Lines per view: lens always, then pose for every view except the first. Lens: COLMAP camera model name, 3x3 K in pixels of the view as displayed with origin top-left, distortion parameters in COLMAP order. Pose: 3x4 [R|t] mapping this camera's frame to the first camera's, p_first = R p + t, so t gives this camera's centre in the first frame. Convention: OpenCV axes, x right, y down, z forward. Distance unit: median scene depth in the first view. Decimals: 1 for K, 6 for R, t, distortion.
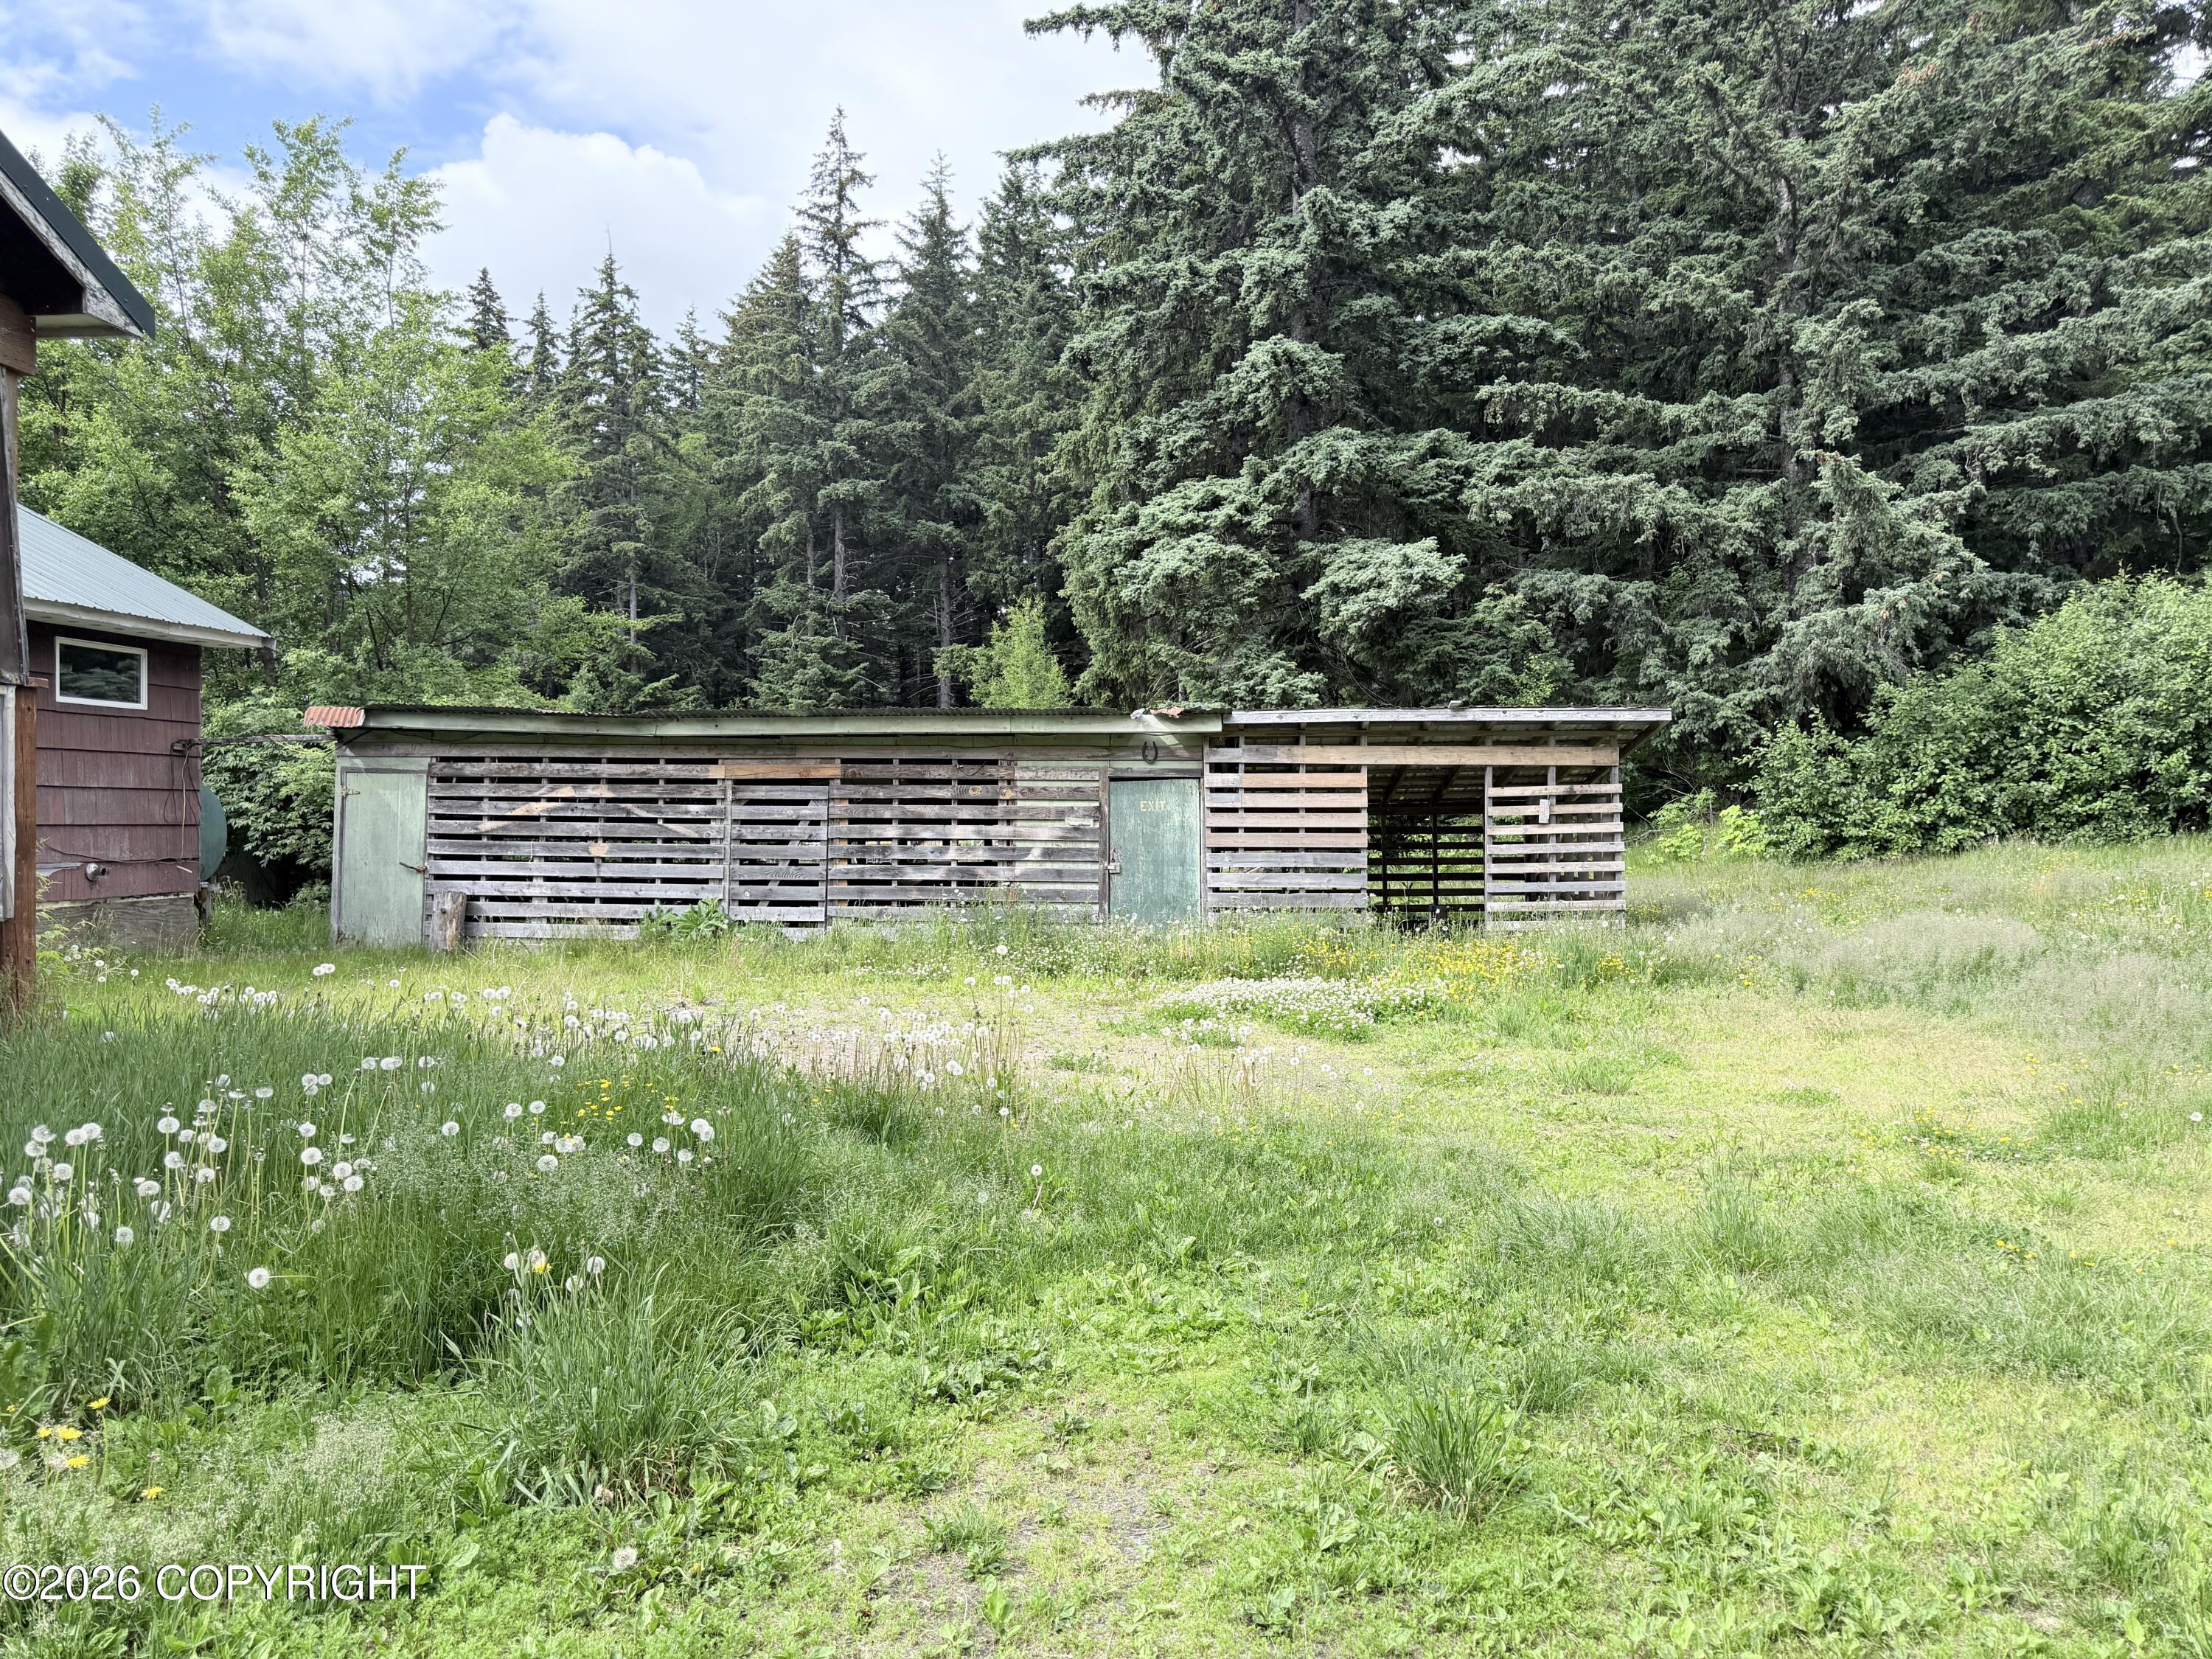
lens RADIAL K [[1556.6, 0, 1120.7], [0, 1556.6, 834.3], [0, 0, 1]] dist [0.027645, -0.037368]
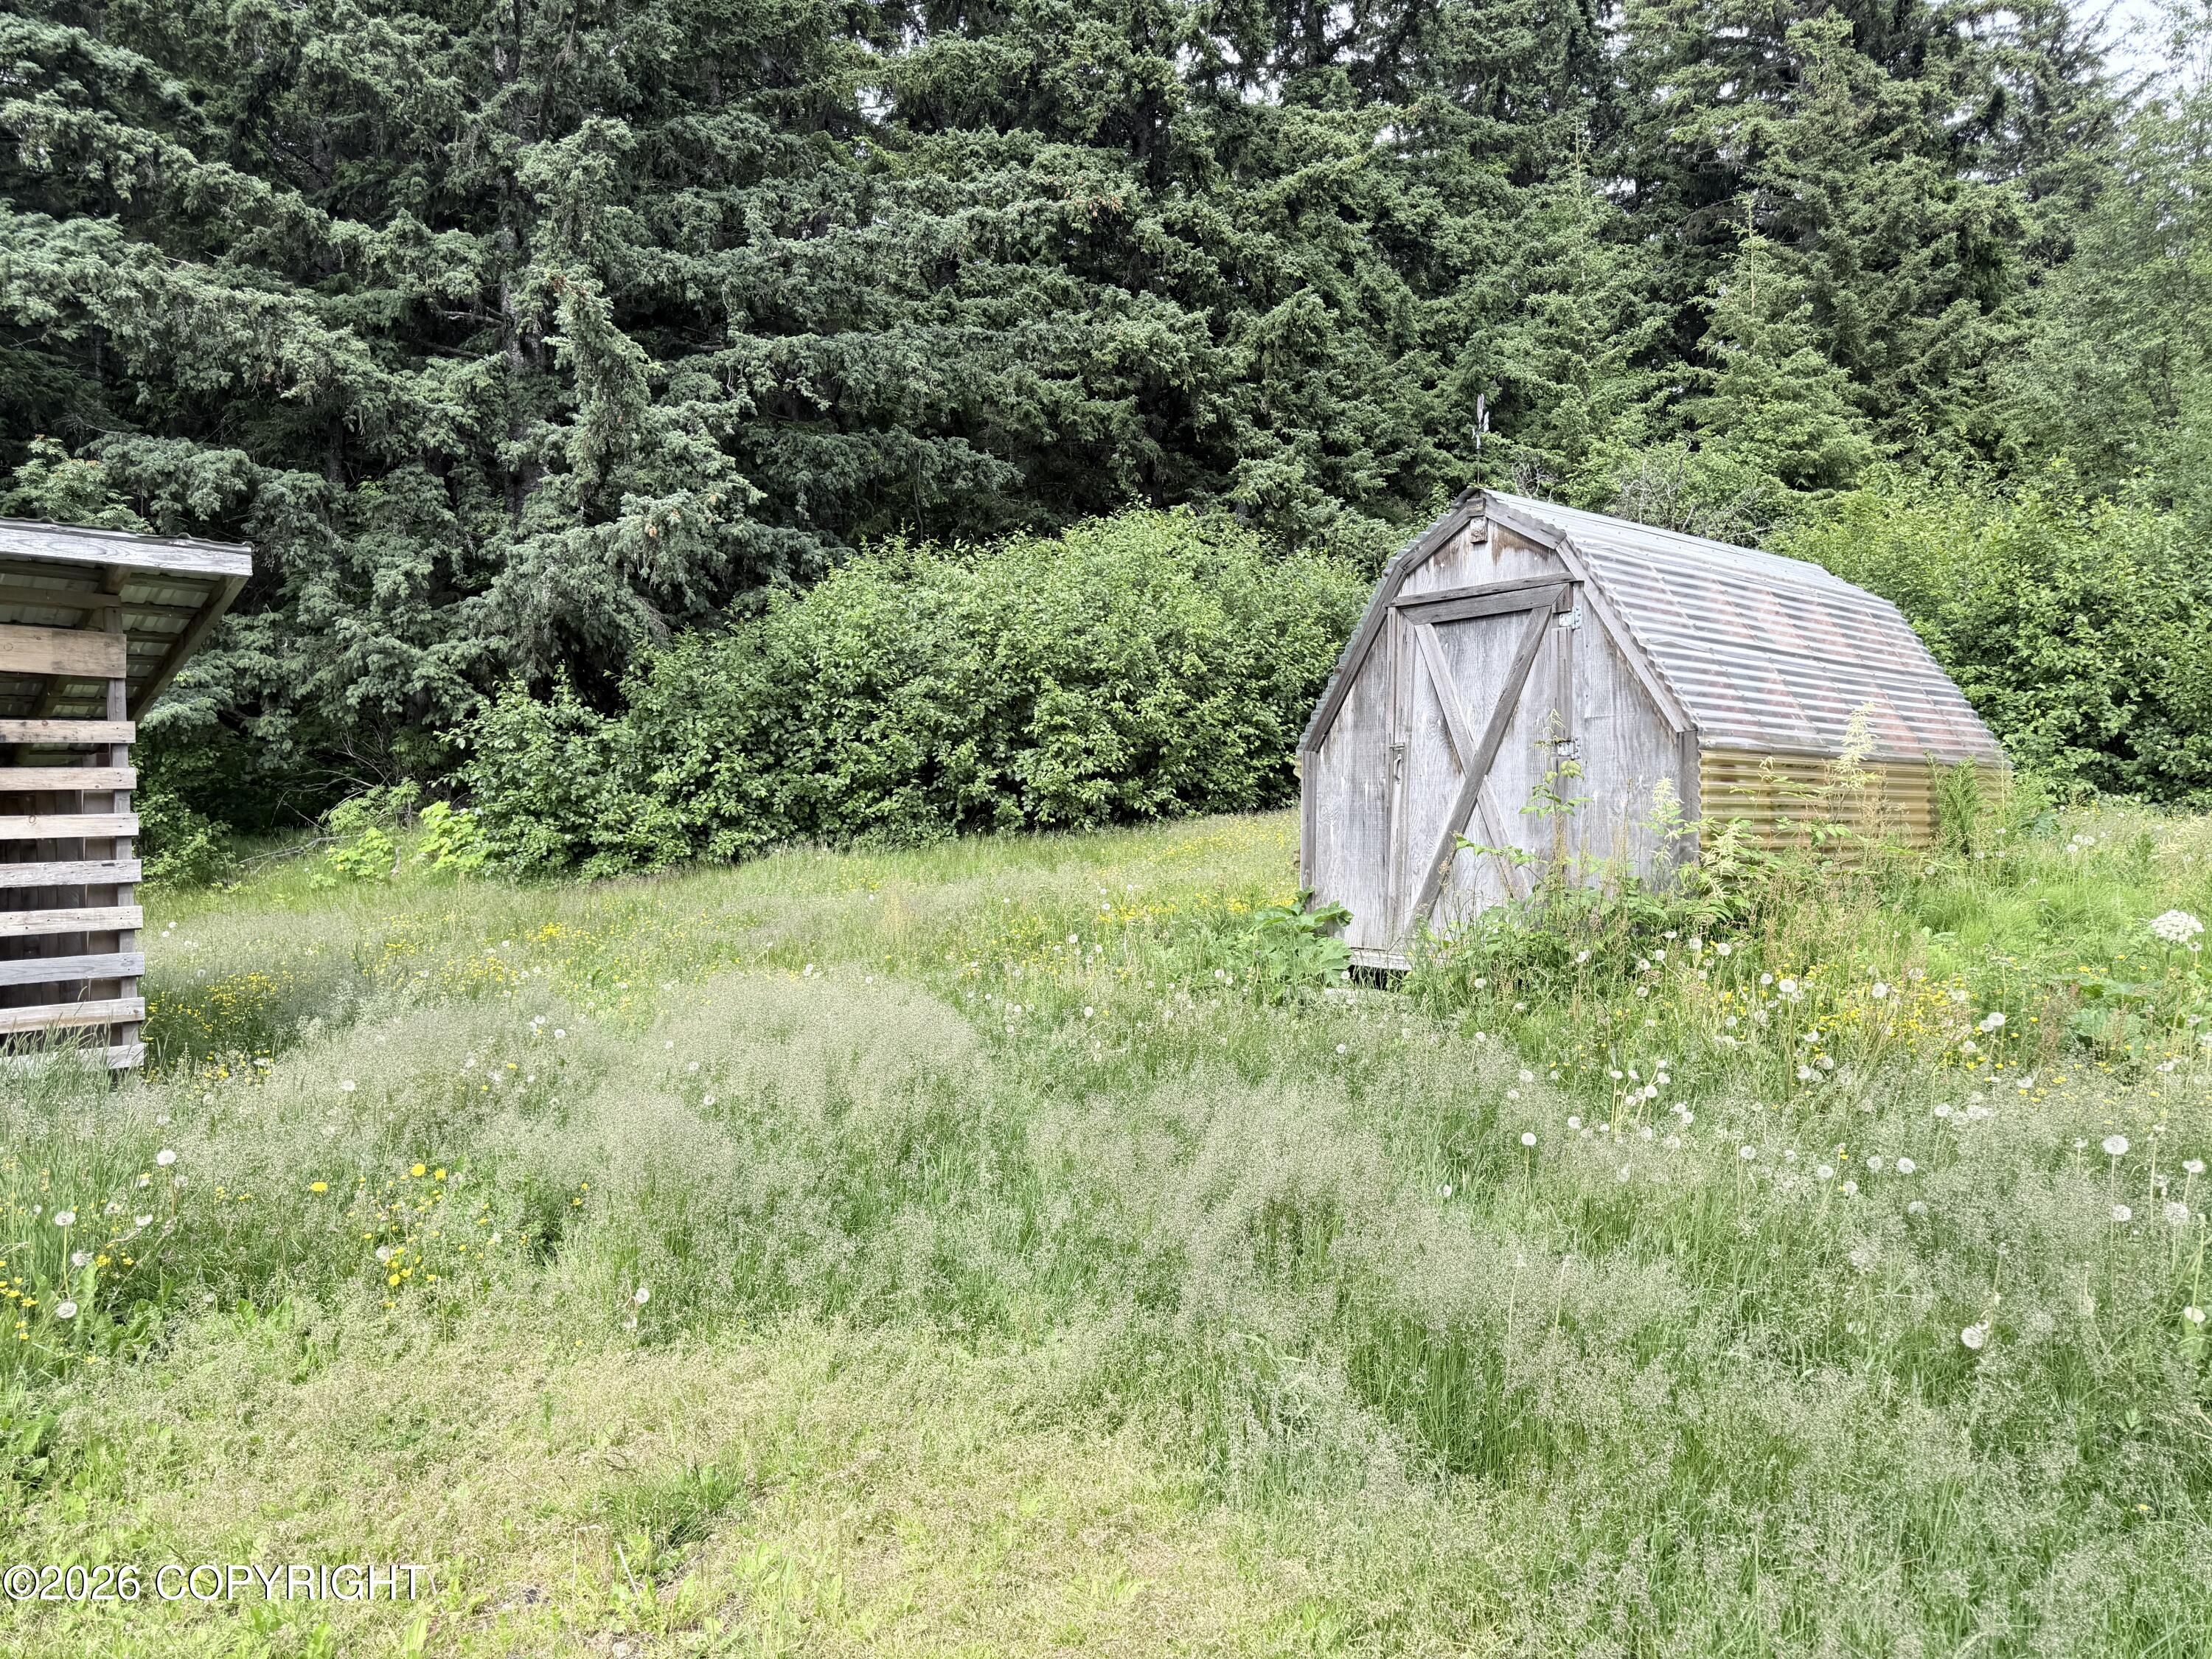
lens RADIAL K [[1556.6, 0, 1106.1], [0, 1556.6, 843.0], [0, 0, 1]] dist [0.027645, -0.037368]
pose [[0.720307, -0.004874, 0.693638, 0.136126], [0.005097, 0.999986, 0.001733, 0.000842], [-0.693636, 0.002287, 0.720322, 0.321614]]
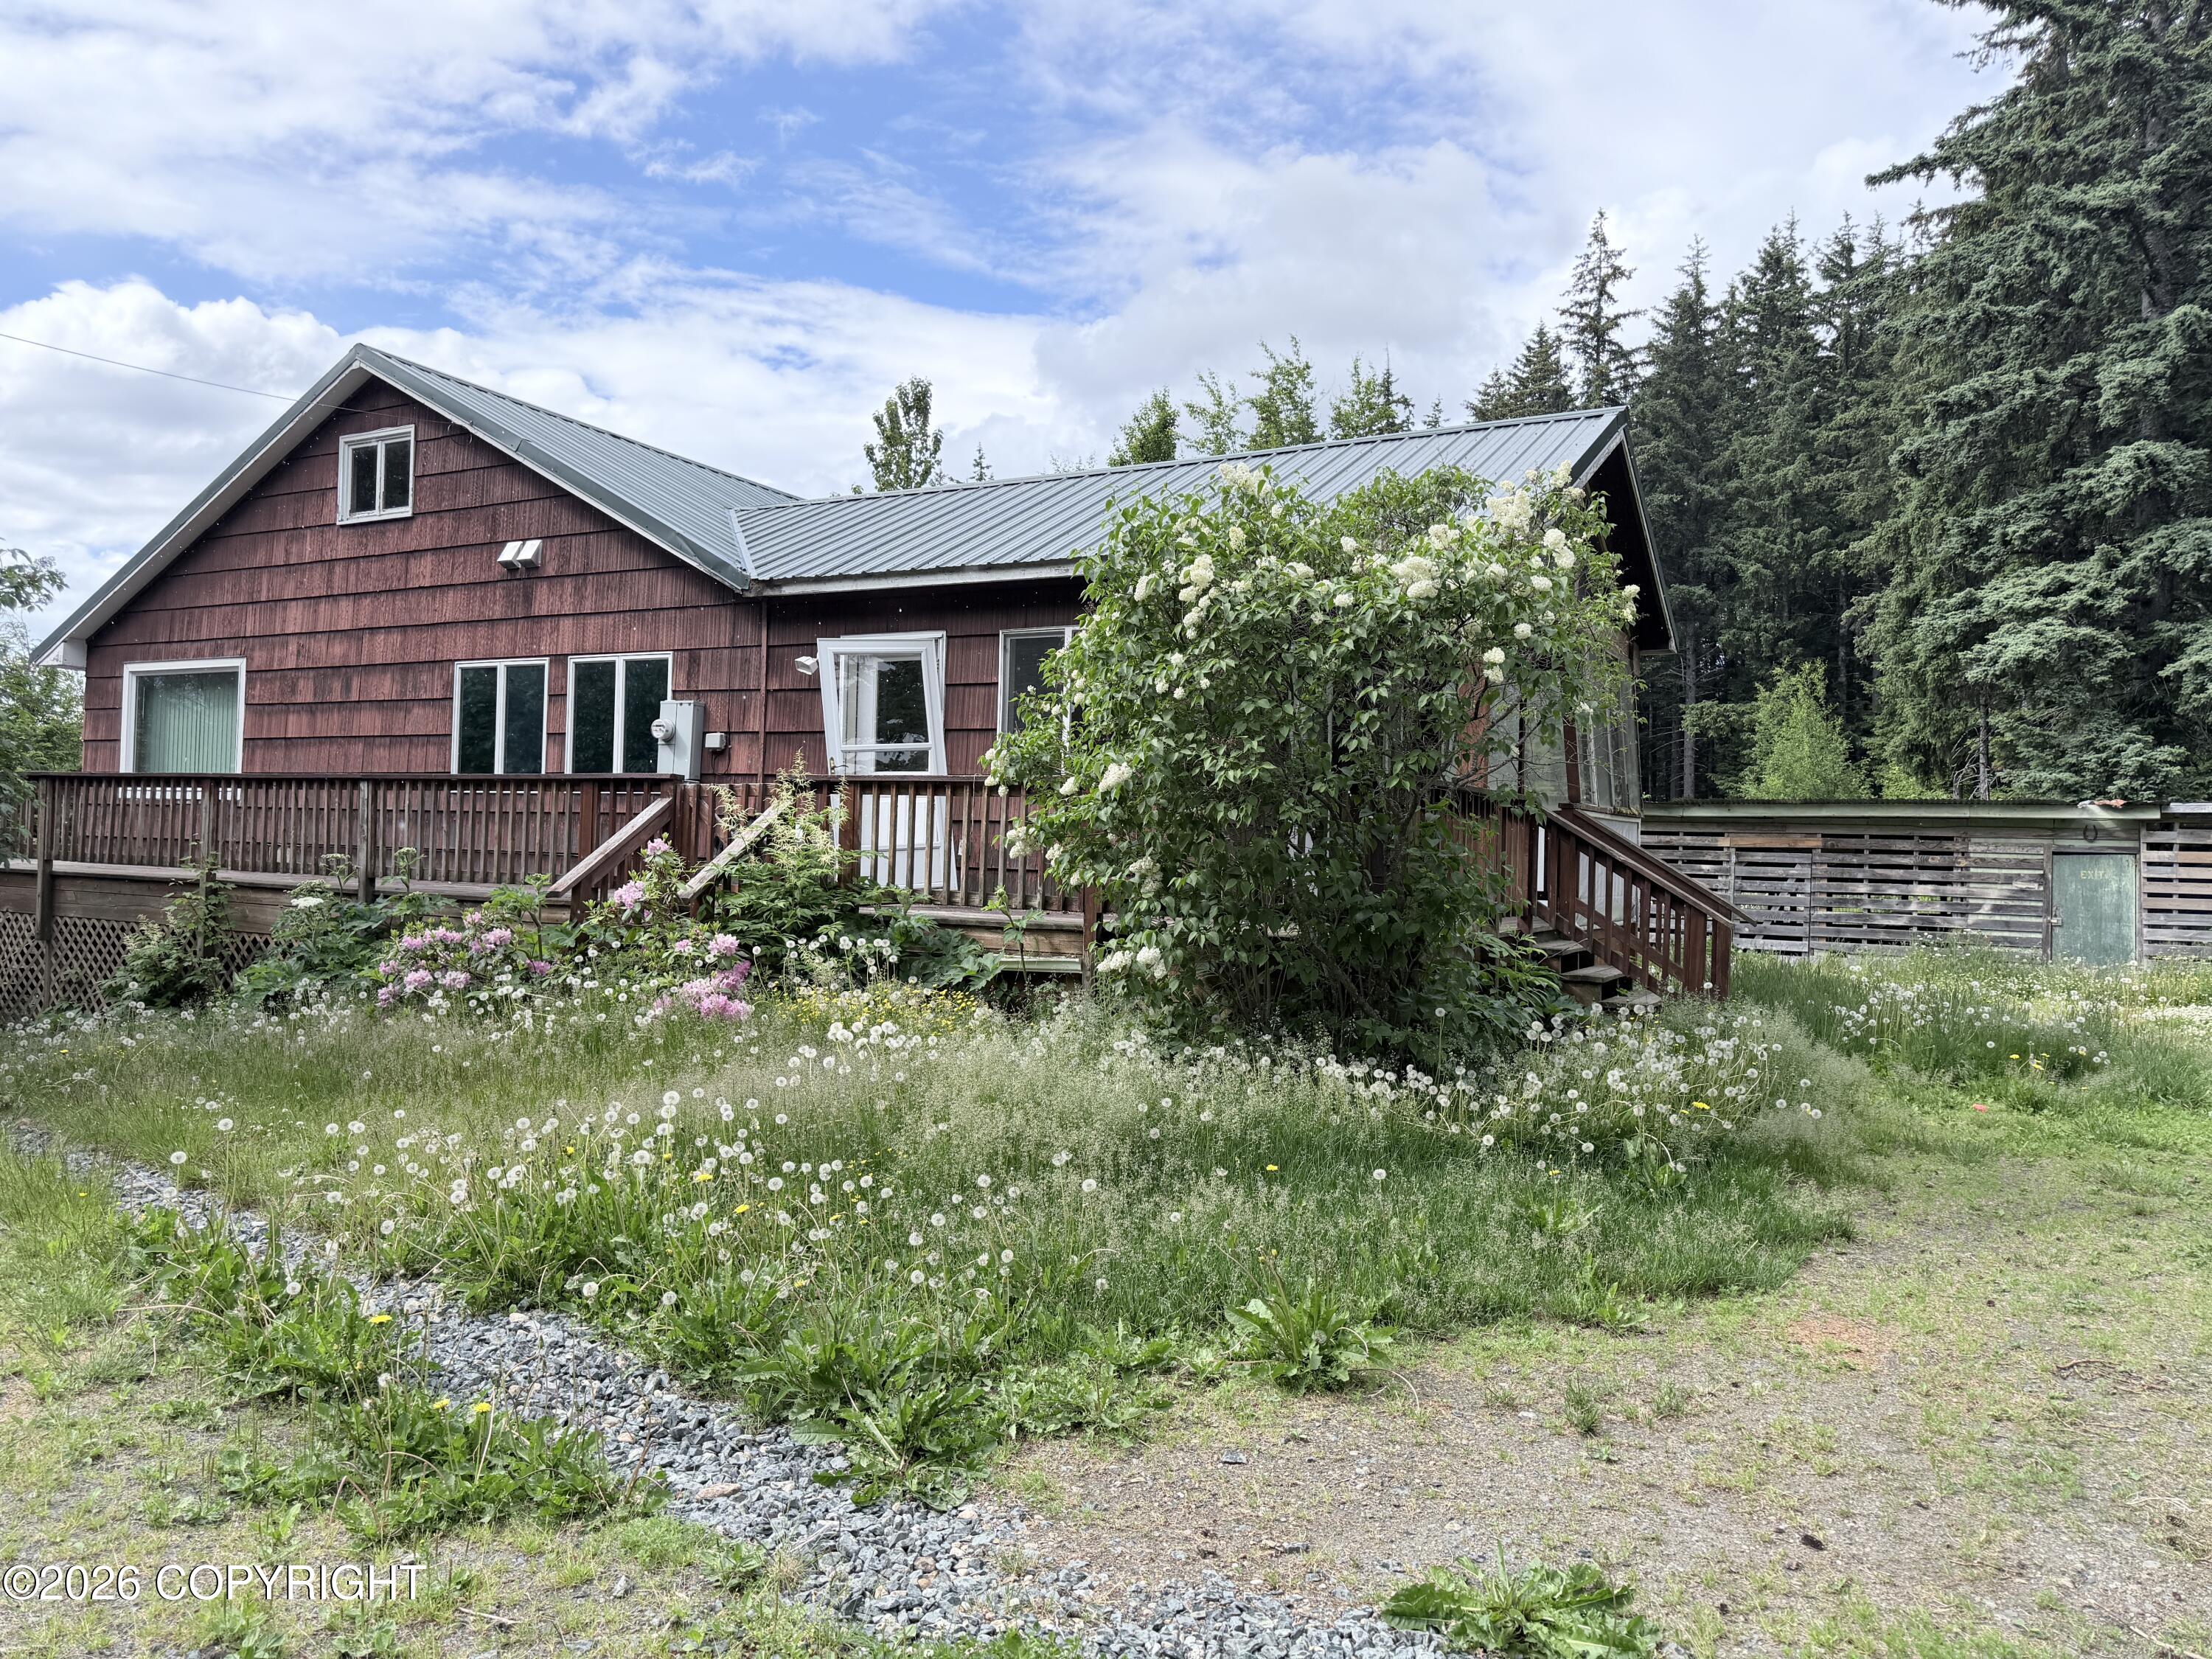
lens RADIAL K [[1556.6, 0, 1087.6], [0, 1556.6, 811.7], [0, 0, 1]] dist [0.027645, -0.037368]
pose [[0.906789, 0.010171, -0.421462, -0.087338], [-0.027503, 0.999007, -0.035065, -0.000914], [0.420687, 0.043388, 0.906168, -0.245084]]
